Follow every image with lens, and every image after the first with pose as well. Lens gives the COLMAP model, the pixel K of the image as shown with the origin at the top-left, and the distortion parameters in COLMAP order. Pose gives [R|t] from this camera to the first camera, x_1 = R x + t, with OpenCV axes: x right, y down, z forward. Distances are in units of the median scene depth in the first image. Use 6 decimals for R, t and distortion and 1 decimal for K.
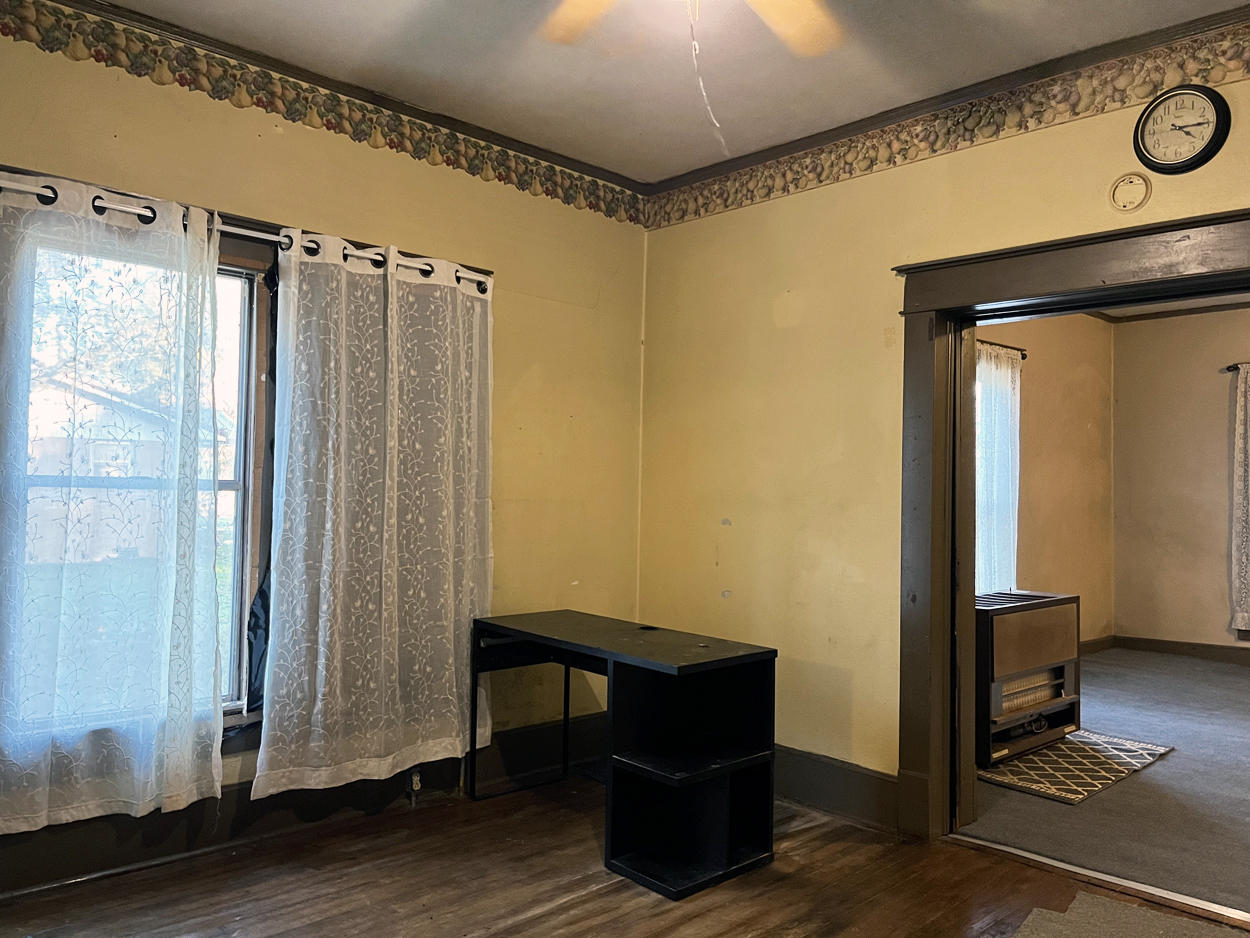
lens RADIAL K [[957.6, 0, 626.9], [0, 957.6, 462.9], [0, 0, 1]] dist [0.006612, -0.040086]
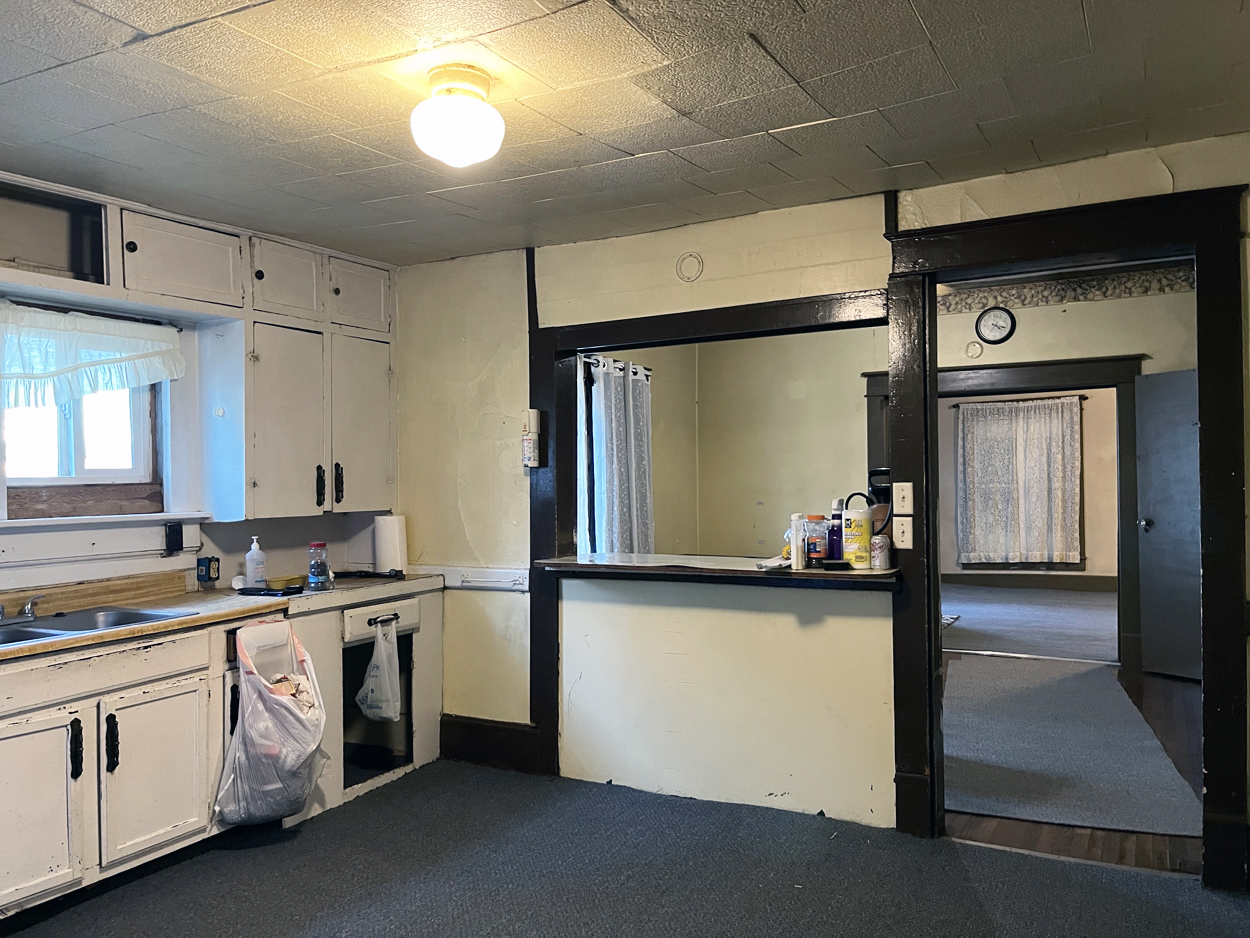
lens RADIAL K [[957.6, 0, 623.2], [0, 957.6, 475.7], [0, 0, 1]] dist [0.006612, -0.040086]
pose [[0.951000, -0.026430, 0.308060, -0.889496], [0.024200, 0.999646, 0.011059, -0.022115], [-0.308243, -0.003062, 0.951303, -0.836218]]
